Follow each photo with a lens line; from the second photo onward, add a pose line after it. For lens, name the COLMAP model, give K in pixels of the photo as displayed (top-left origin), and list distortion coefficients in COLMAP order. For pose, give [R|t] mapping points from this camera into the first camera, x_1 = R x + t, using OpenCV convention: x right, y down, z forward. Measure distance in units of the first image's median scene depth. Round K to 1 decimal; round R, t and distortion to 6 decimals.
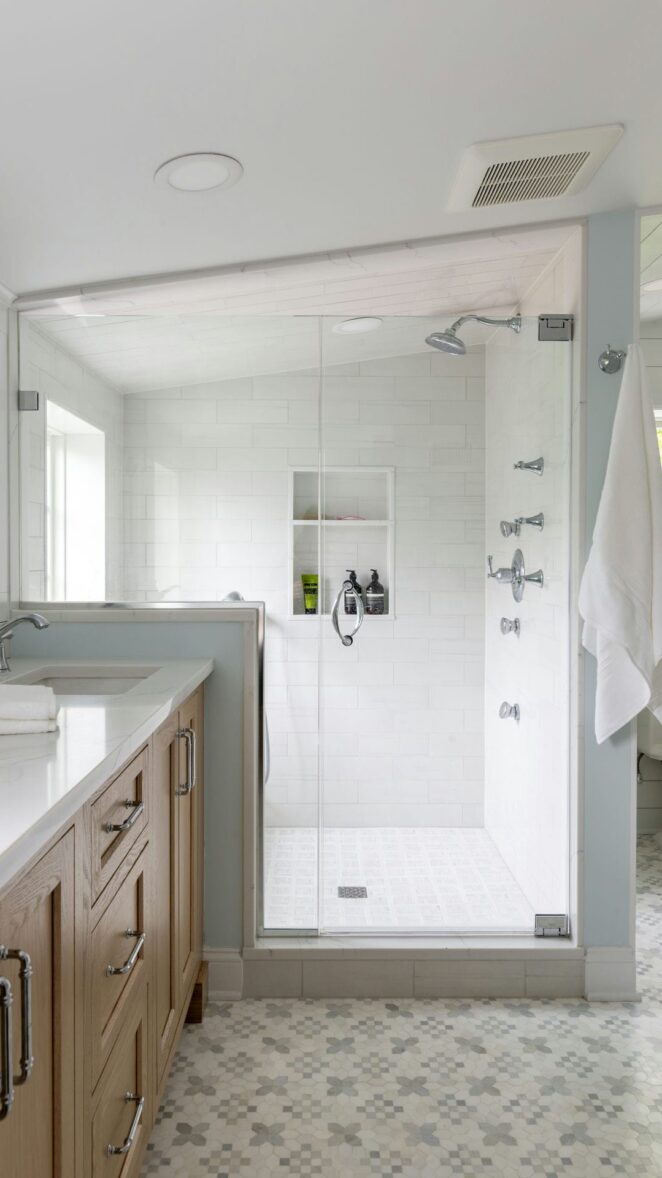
lens RADIAL K [[827.1, 0, 330.7], [0, 827.1, 571.5], [0, 0, 1]] dist [0.003977, -0.013735]
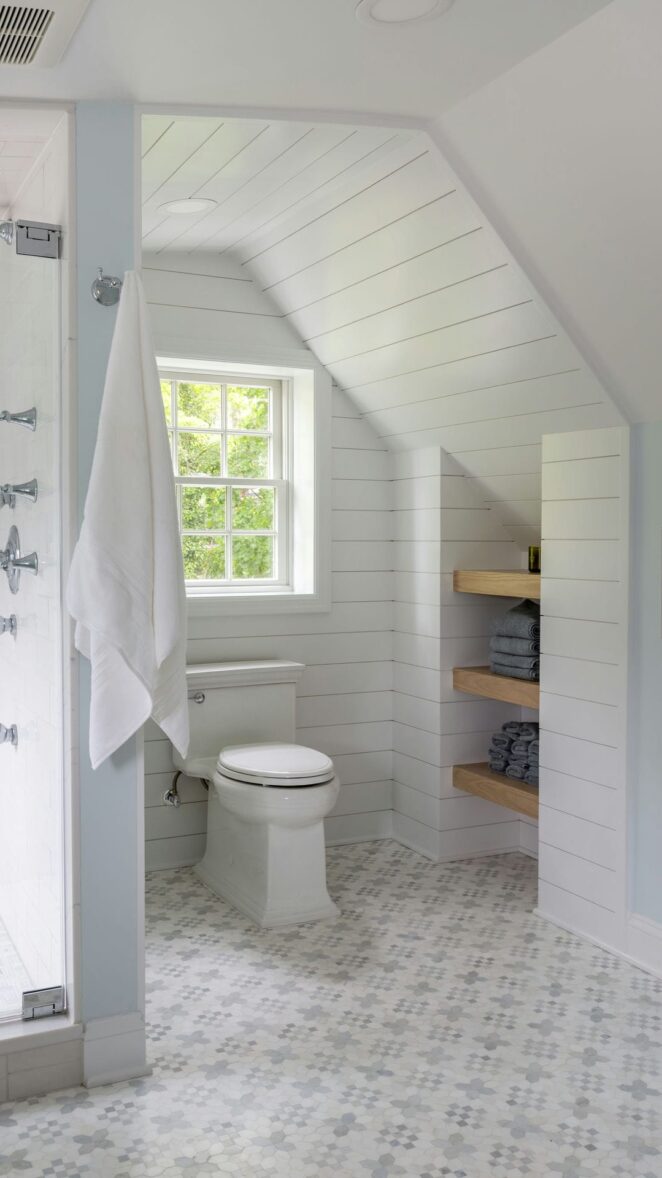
lens RADIAL K [[1029.0, 0, 305.8], [0, 1029.0, 580.3], [0, 0, 1]] dist [-0.014098, 0.014028]
pose [[0.904437, -0.016115, 0.426303, 0.063435], [0.006227, 0.999679, 0.024579, 0.001987], [-0.426562, -0.019575, 0.904246, 0.012562]]
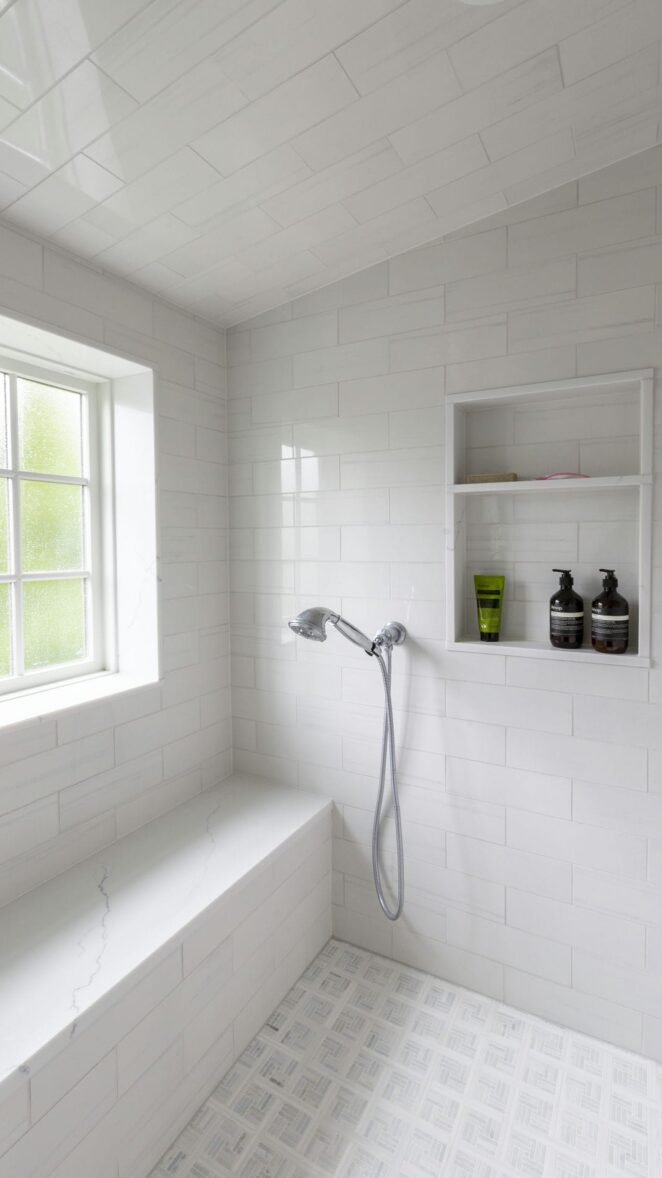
lens RADIAL K [[560.2, 0, 309.8], [0, 560.2, 558.7], [0, 0, 1]] dist [-0.003240, 0.002242]
pose [[0.860687, 0.008322, -0.509066, 0.085848], [-0.000008, 0.999867, 0.016332, -0.018258], [0.509134, -0.014053, 0.860573, 0.718167]]
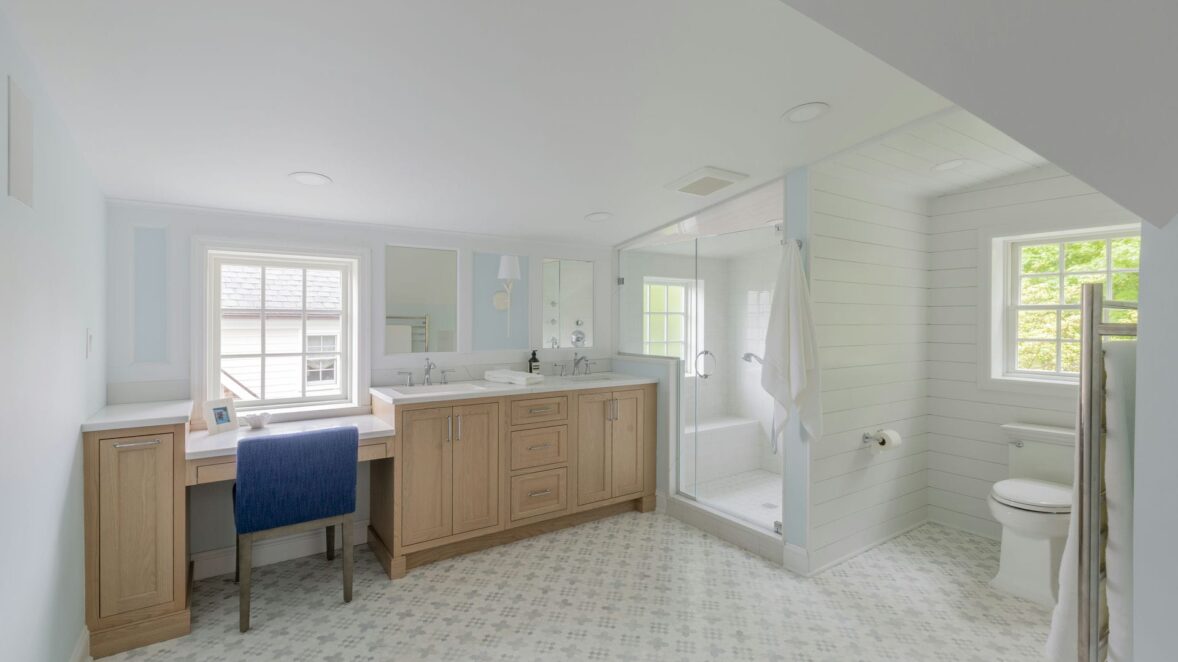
lens RADIAL K [[534.2, 0, 598.2], [0, 534.2, 320.9], [0, 0, 1]] dist [0.000617, -0.001440]
pose [[0.574828, 0.001011, -0.818274, 0.812165], [-0.015528, 0.999833, -0.009673, -0.037976], [0.818127, 0.018267, 0.574747, -0.076789]]
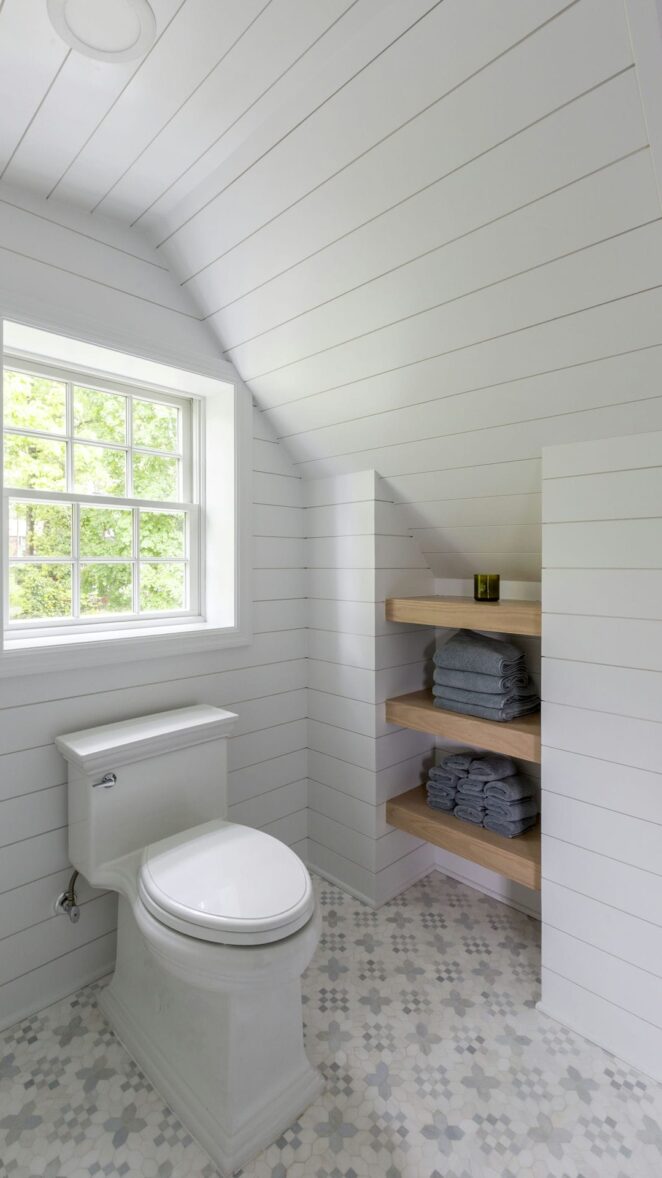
lens RADIAL K [[534.2, 0, 315.7], [0, 534.2, 567.7], [0, 0, 1]] dist [0.000617, -0.001440]
pose [[0.722685, -0.004754, 0.691161, 0.265825], [0.009850, 0.999946, -0.003422, -0.013815], [-0.691107, 0.009281, 0.722693, 0.671513]]
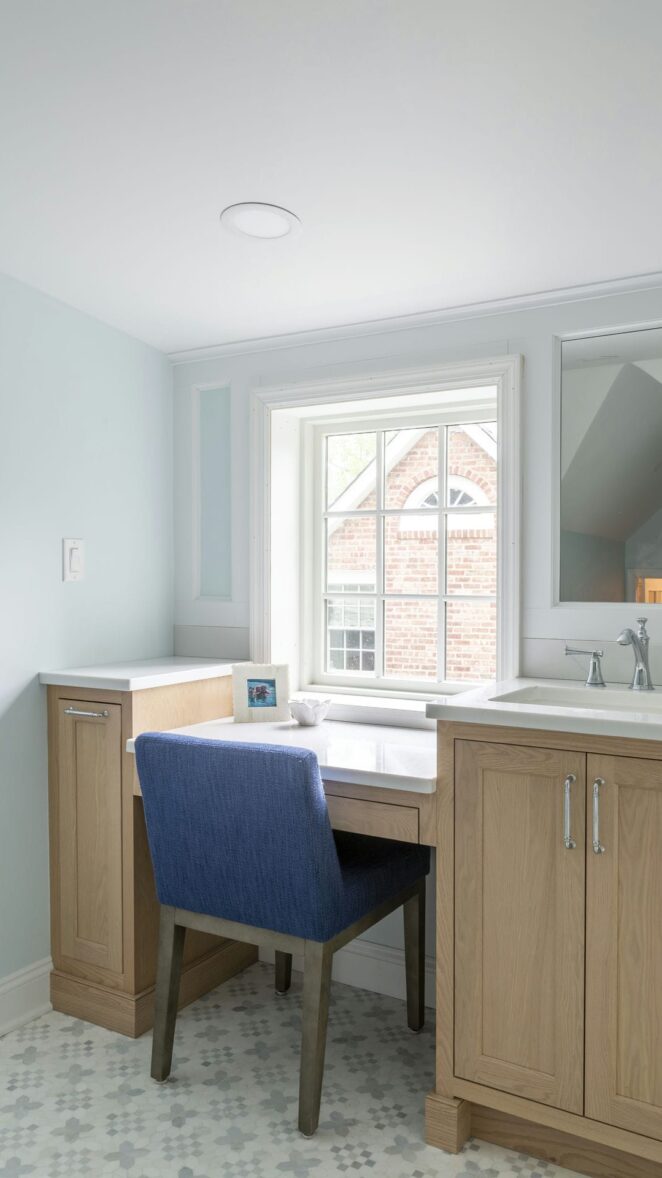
lens RADIAL K [[934.0, 0, 275.2], [0, 934.0, 563.4], [0, 0, 1]] dist [-0.001046, -0.011312]
pose [[-0.543036, -0.003029, -0.839704, 0.484162], [-0.013175, 0.999901, 0.004914, -0.009829], [0.839606, 0.013731, -0.543022, 0.411600]]
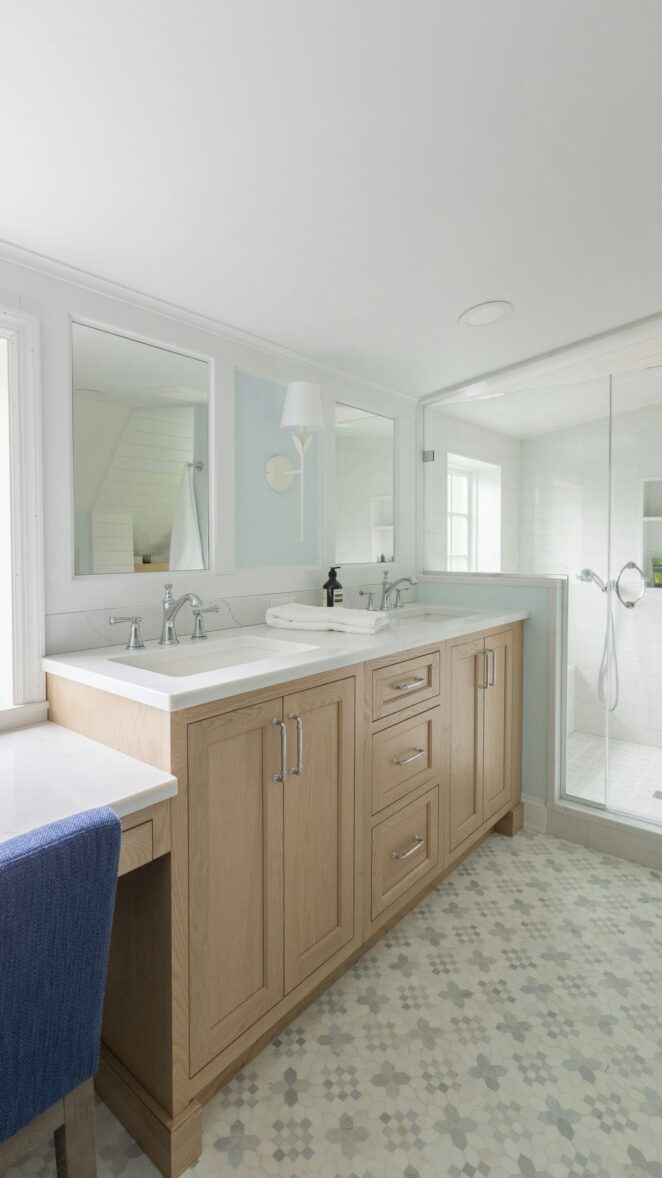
lens RADIAL K [[560.9, 0, 325.7], [0, 560.9, 558.8], [0, 0, 1]] dist [-0.000409, -0.002373]
pose [[0.762465, 0.012773, -0.646904, 0.182671], [-0.008562, 0.999917, 0.009651, 0.001661], [0.646973, -0.001820, 0.762511, -0.037808]]
